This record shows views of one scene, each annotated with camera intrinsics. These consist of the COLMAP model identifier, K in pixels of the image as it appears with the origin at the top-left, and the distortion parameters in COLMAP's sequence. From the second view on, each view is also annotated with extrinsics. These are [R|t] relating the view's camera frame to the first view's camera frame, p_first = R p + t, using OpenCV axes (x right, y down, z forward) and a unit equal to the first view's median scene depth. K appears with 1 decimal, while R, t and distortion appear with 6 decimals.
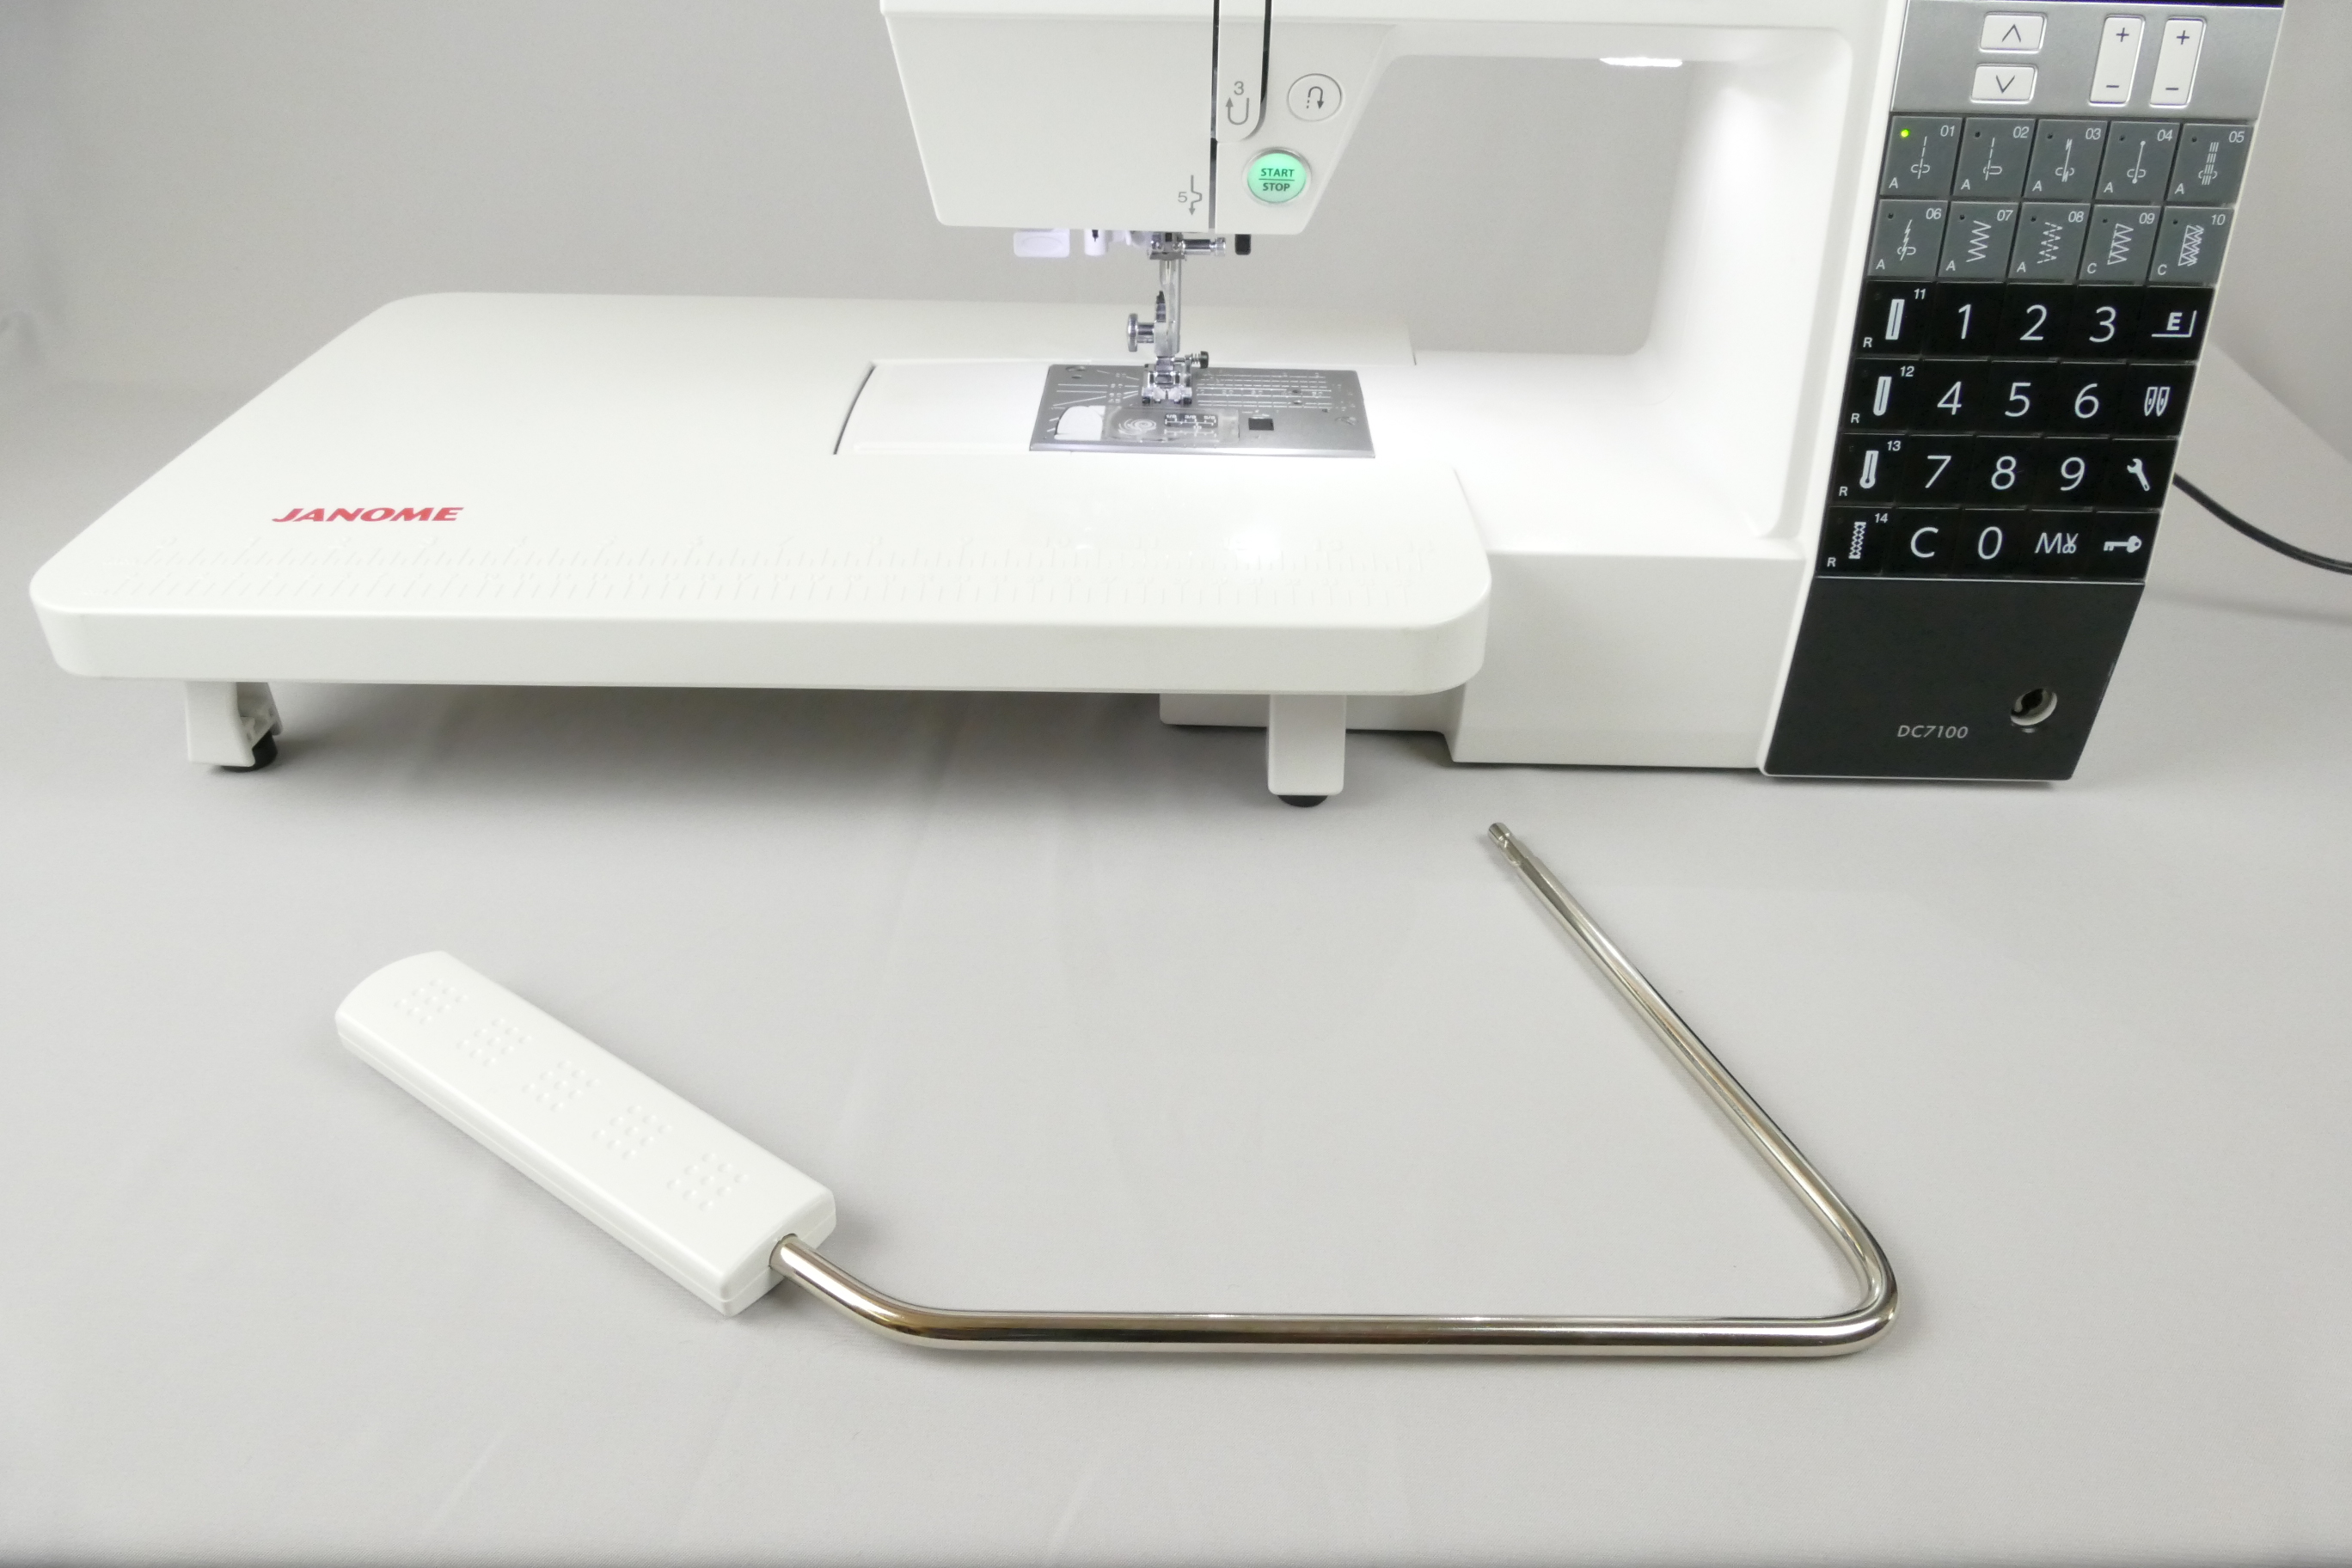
lens RADIAL K [[1708.2, 0, 1176.0], [0, 1708.2, 784.0], [0, 0, 1]] dist [-0.006795, -0.008921]
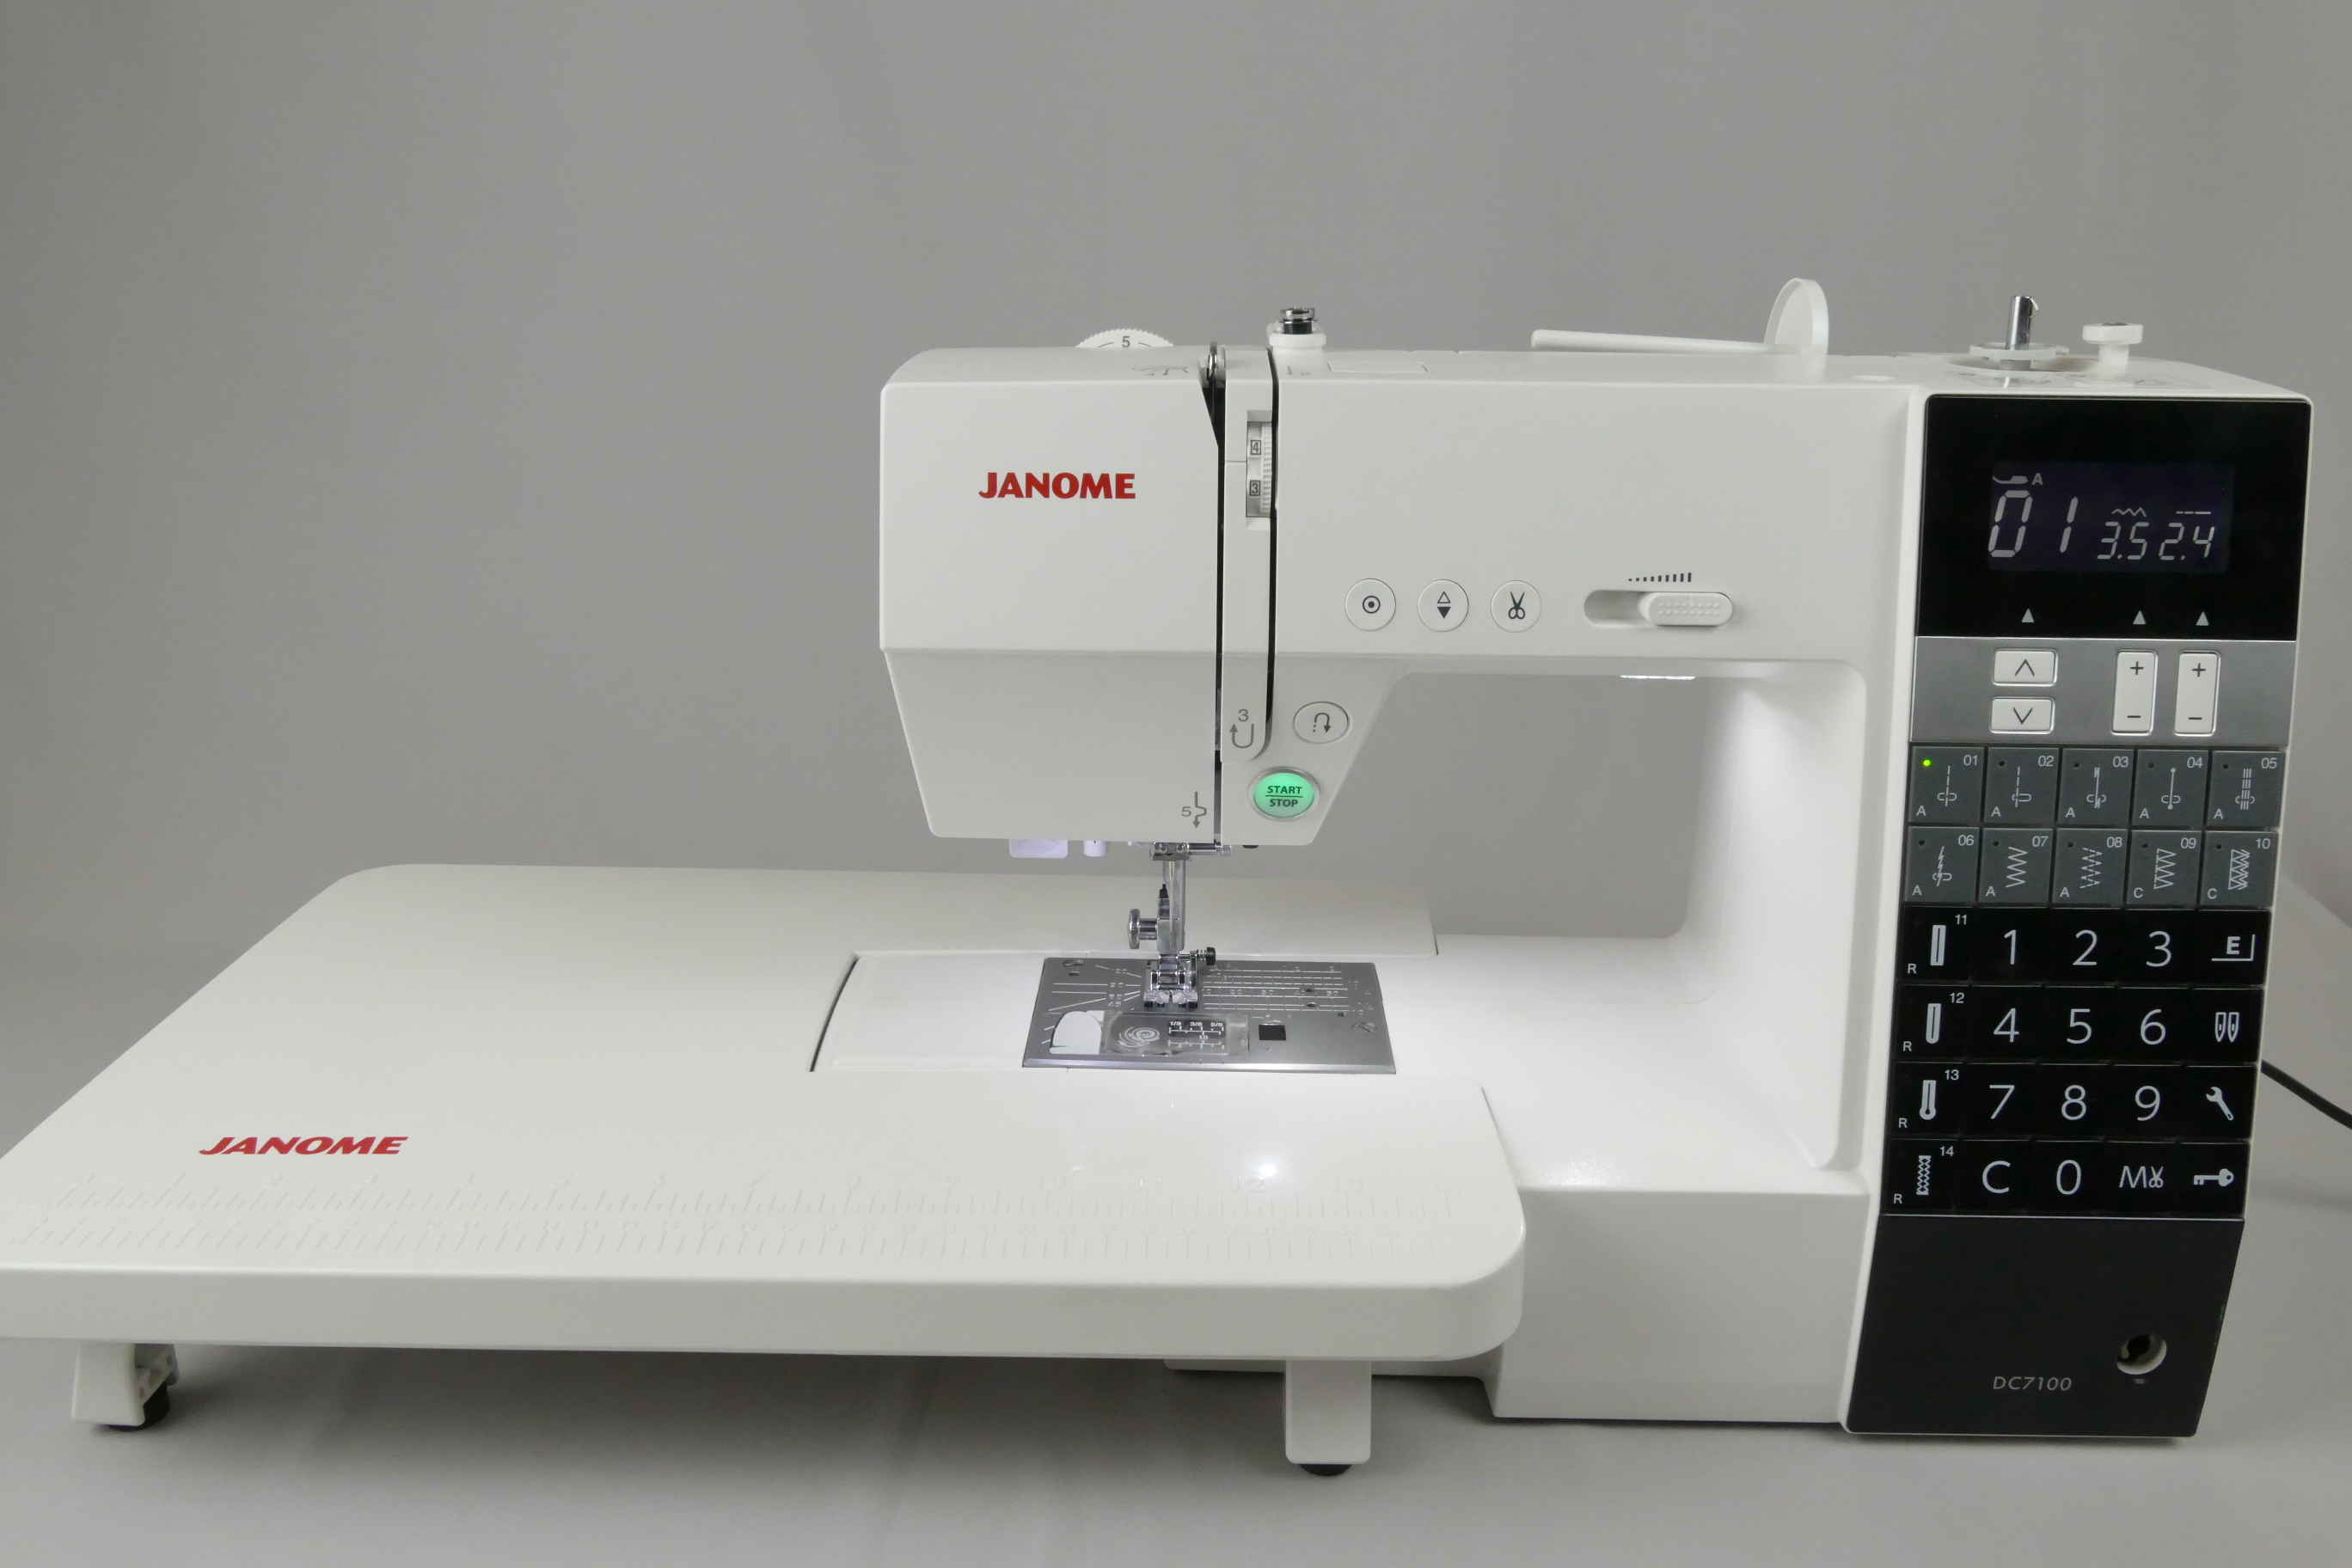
lens RADIAL K [[1953.4, 0, 1176.0], [0, 1953.4, 784.0], [0, 0, 1]] dist [-0.015774, -0.001390]
pose [[0.999987, -0.003274, -0.004016, 0.002584], [0.002090, 0.964096, -0.265545, -0.066976], [0.004741, 0.265533, 0.964090, -0.065314]]
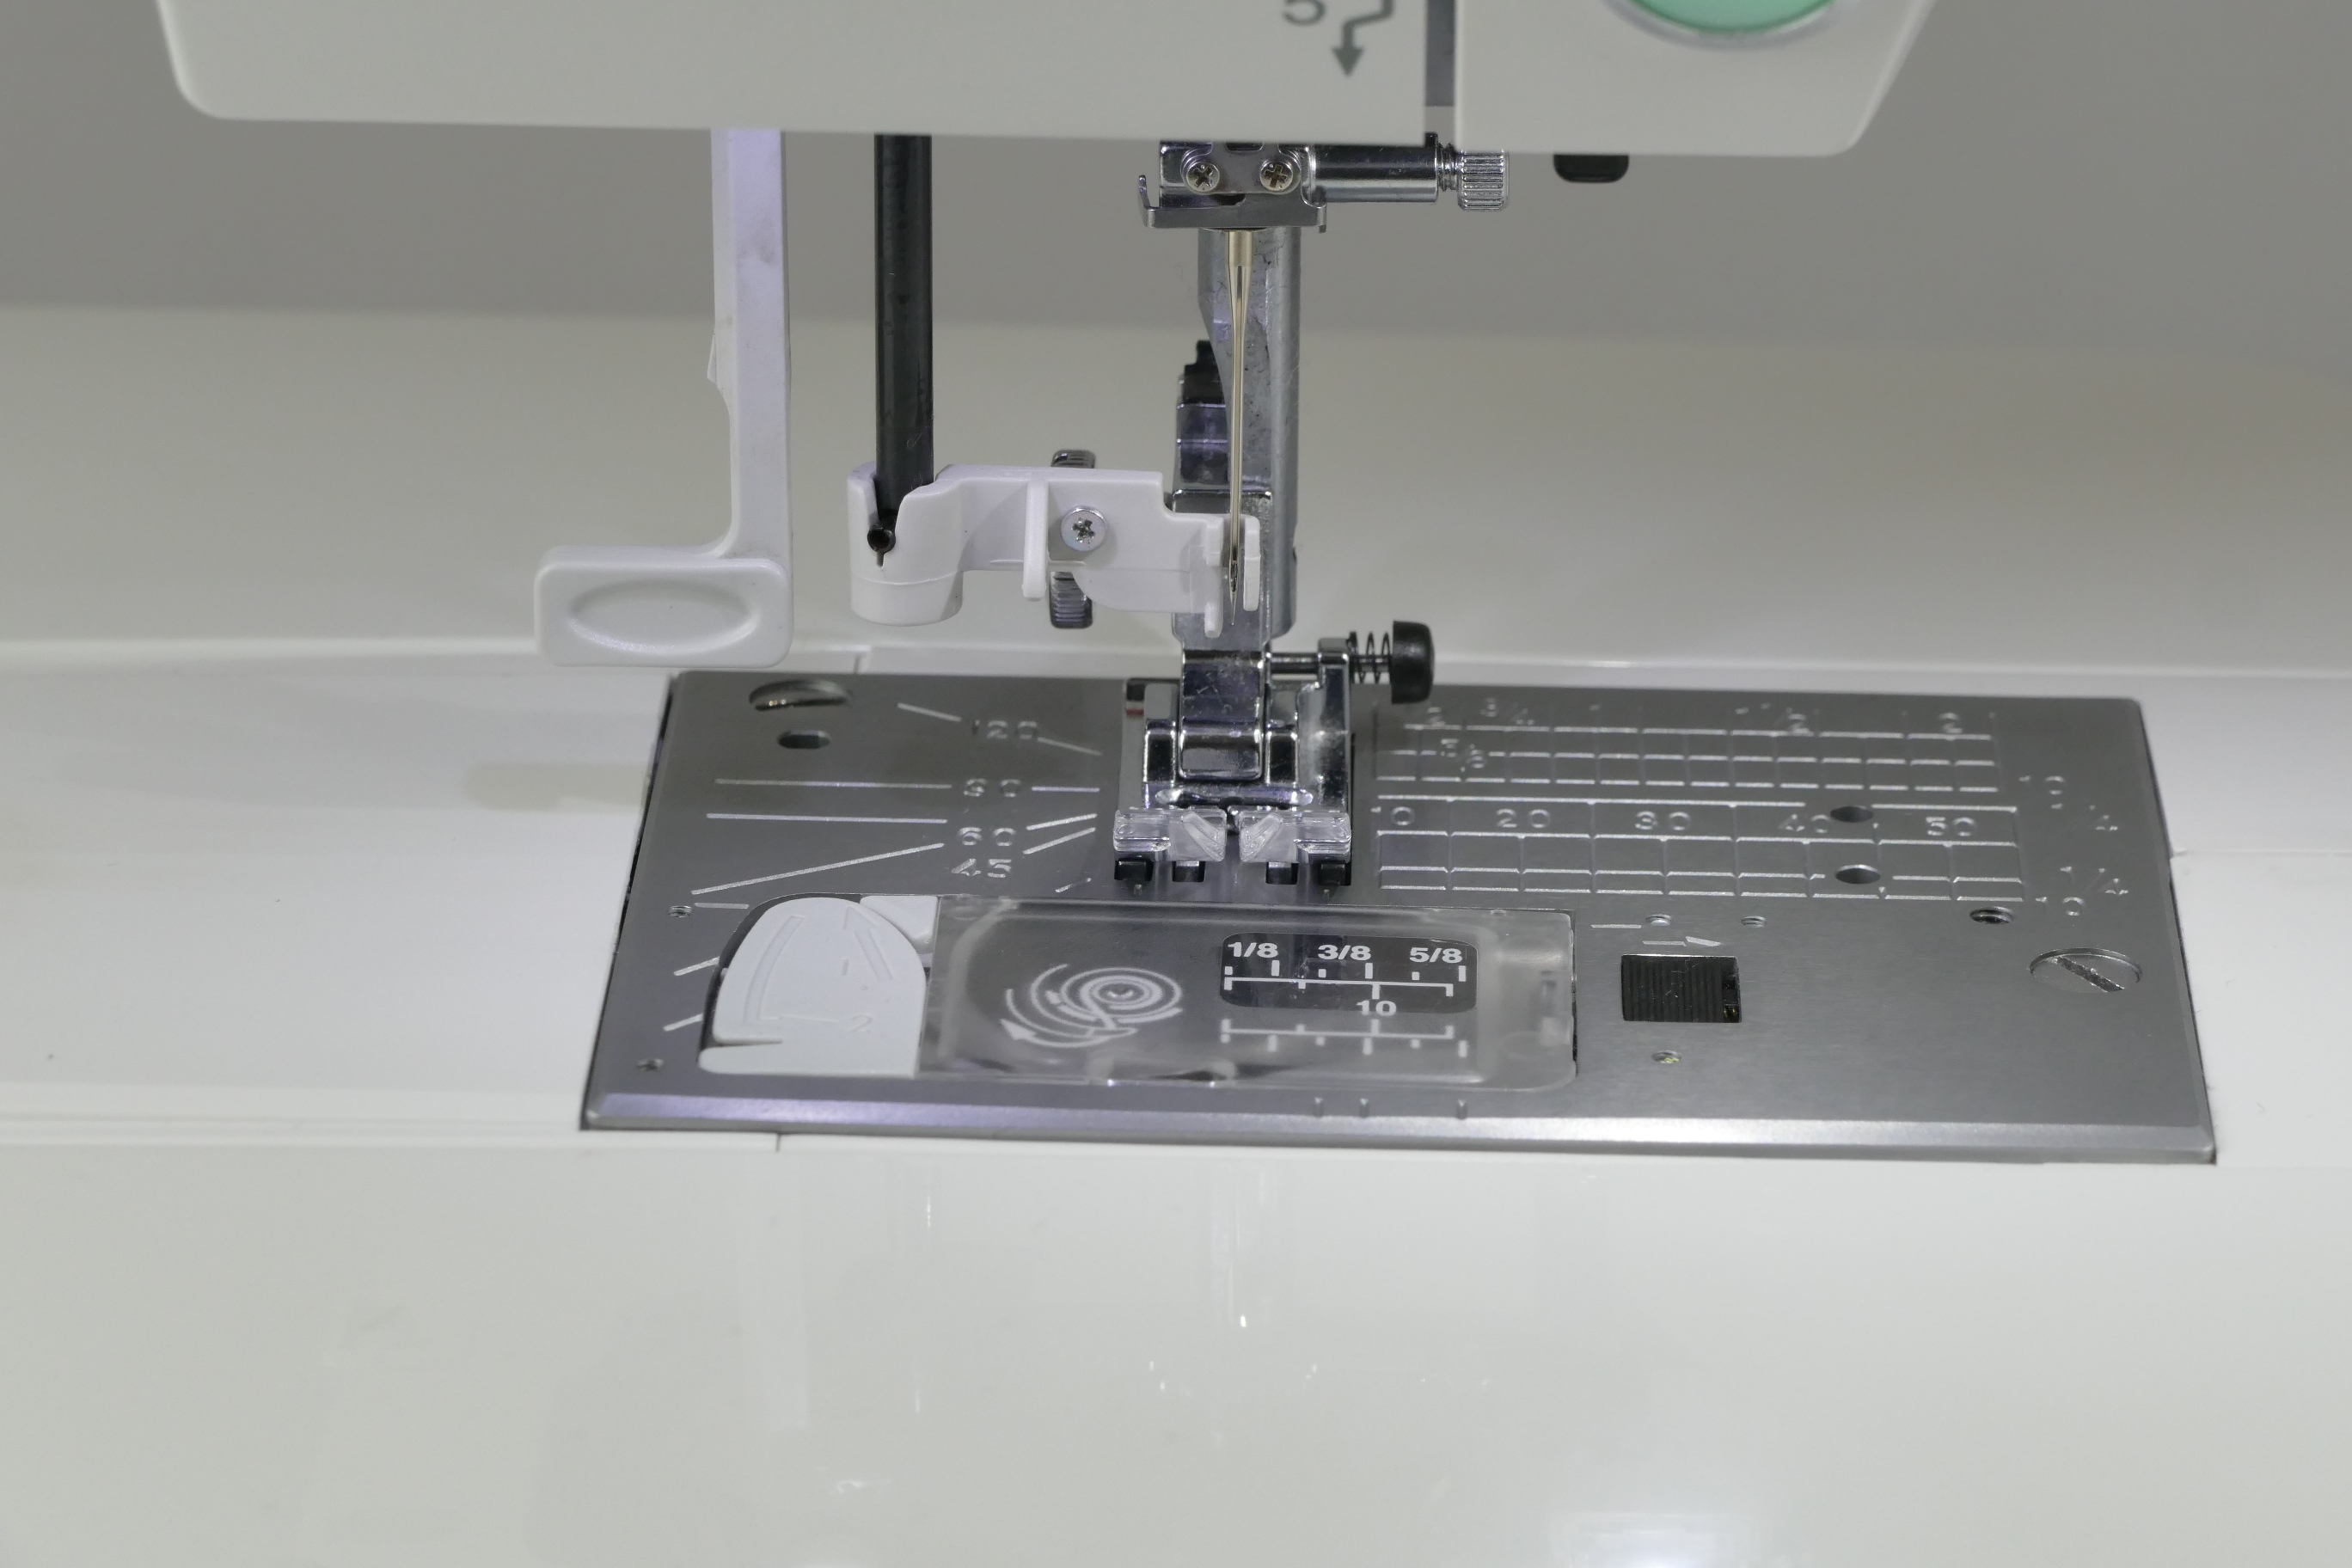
lens RADIAL K [[9674.2, 0, 1176.0], [0, 9674.2, 784.0], [0, 0, 1]] dist [-0.286243, -3.589849]
pose [[0.999936, 0.000265, -0.011298, 0.001356], [-0.002338, 0.982951, -0.183852, -0.019131], [0.011057, 0.183866, 0.982889, -0.194694]]
